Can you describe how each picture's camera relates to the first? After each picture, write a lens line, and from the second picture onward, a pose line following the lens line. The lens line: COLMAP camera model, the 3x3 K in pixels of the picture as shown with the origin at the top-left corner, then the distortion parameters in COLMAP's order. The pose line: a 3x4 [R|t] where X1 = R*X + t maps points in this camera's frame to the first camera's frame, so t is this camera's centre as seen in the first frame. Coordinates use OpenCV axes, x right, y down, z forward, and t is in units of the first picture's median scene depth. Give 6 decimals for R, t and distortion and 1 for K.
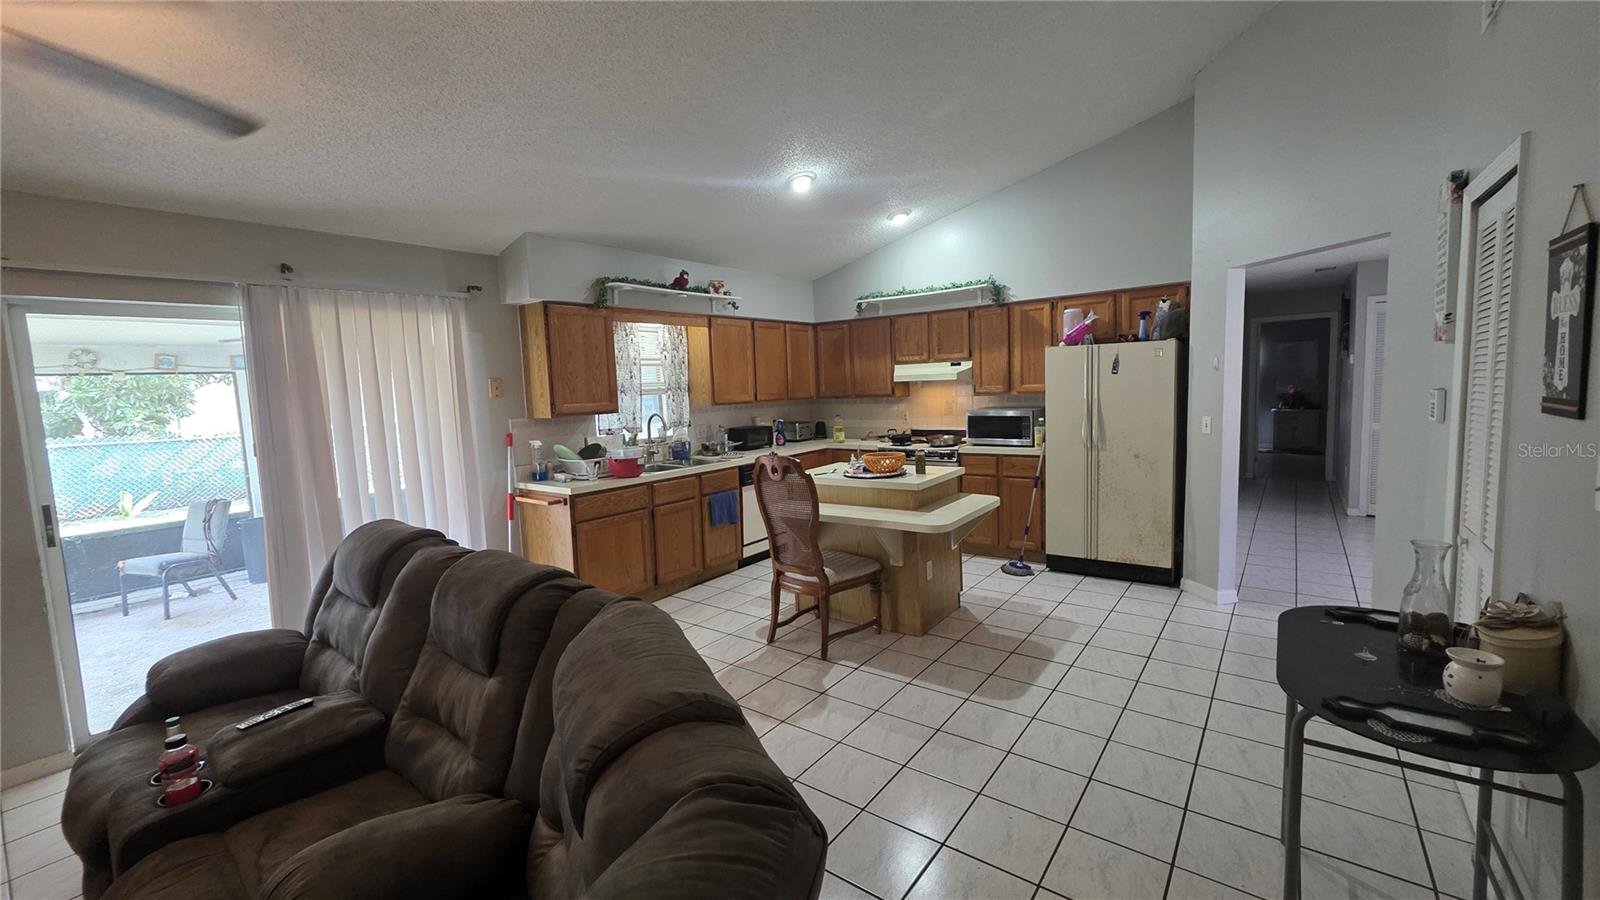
lens RADIAL K [[640.5, 0, 806.1], [0, 640.5, 443.0], [0, 0, 1]] dist [0.001634, -0.000067]
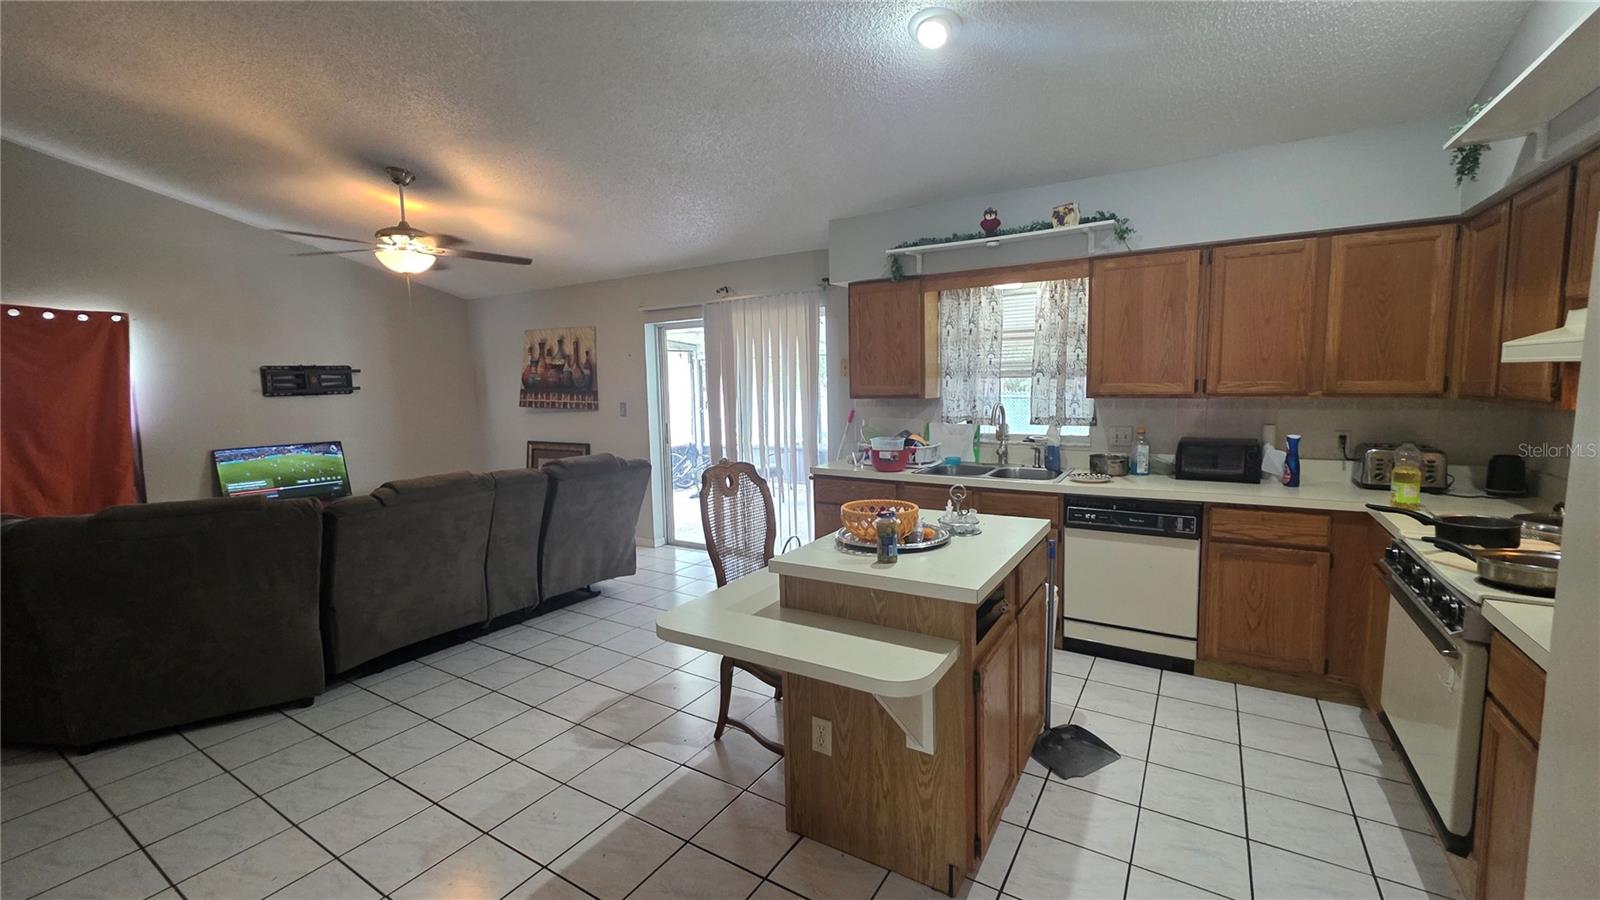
lens RADIAL K [[640.5, 0, 806.1], [0, 640.5, 443.0], [0, 0, 1]] dist [0.001634, -0.000067]
pose [[0.098080, 0.135400, -0.985925, 0.508359], [-0.077474, 0.988733, 0.128079, -0.078133], [0.992158, 0.063821, 0.107465, 0.687101]]
